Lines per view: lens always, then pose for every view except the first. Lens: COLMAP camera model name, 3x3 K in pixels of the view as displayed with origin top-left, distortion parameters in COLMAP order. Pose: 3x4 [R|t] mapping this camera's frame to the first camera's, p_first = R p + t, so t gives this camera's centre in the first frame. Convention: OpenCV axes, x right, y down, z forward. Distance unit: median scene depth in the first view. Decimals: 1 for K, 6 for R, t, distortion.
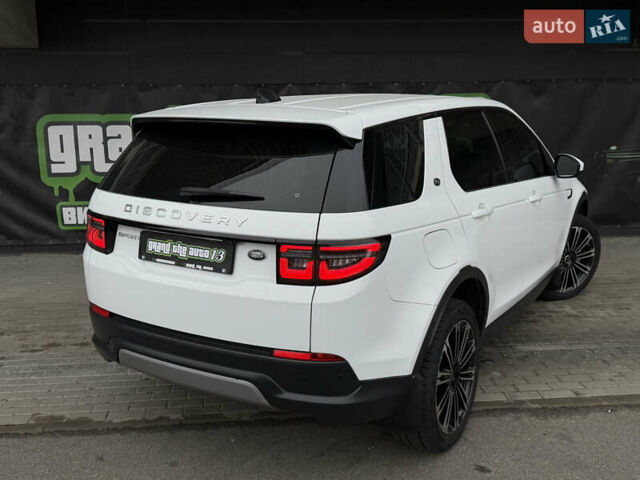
lens RADIAL K [[665.4, 0, 320.0], [0, 665.4, 240.0], [0, 0, 1]] dist [0.132153, -0.213110]
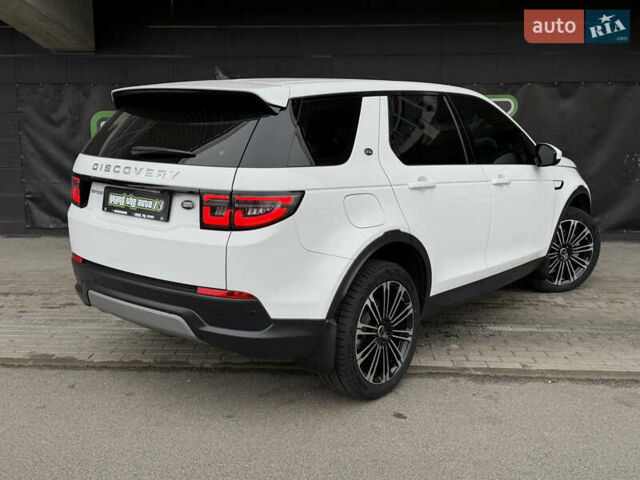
lens RADIAL K [[665.4, 0, 320.0], [0, 665.4, 240.0], [0, 0, 1]] dist [0.132153, -0.213110]
pose [[0.990287, 0.036228, -0.134235, 0.244788], [-0.039862, 0.998905, -0.024483, 0.087002], [0.133201, 0.029596, 0.990647, -0.093253]]
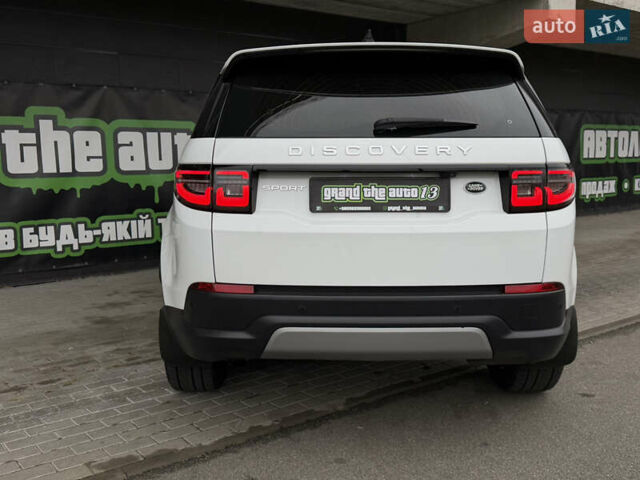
lens RADIAL K [[665.4, 0, 320.0], [0, 665.4, 240.0], [0, 0, 1]] dist [0.132153, -0.213110]
pose [[0.847651, -0.069432, 0.525992, -0.657471], [0.112122, 0.992452, -0.049681, 0.099645], [-0.518572, 0.101088, 0.849037, 0.280334]]
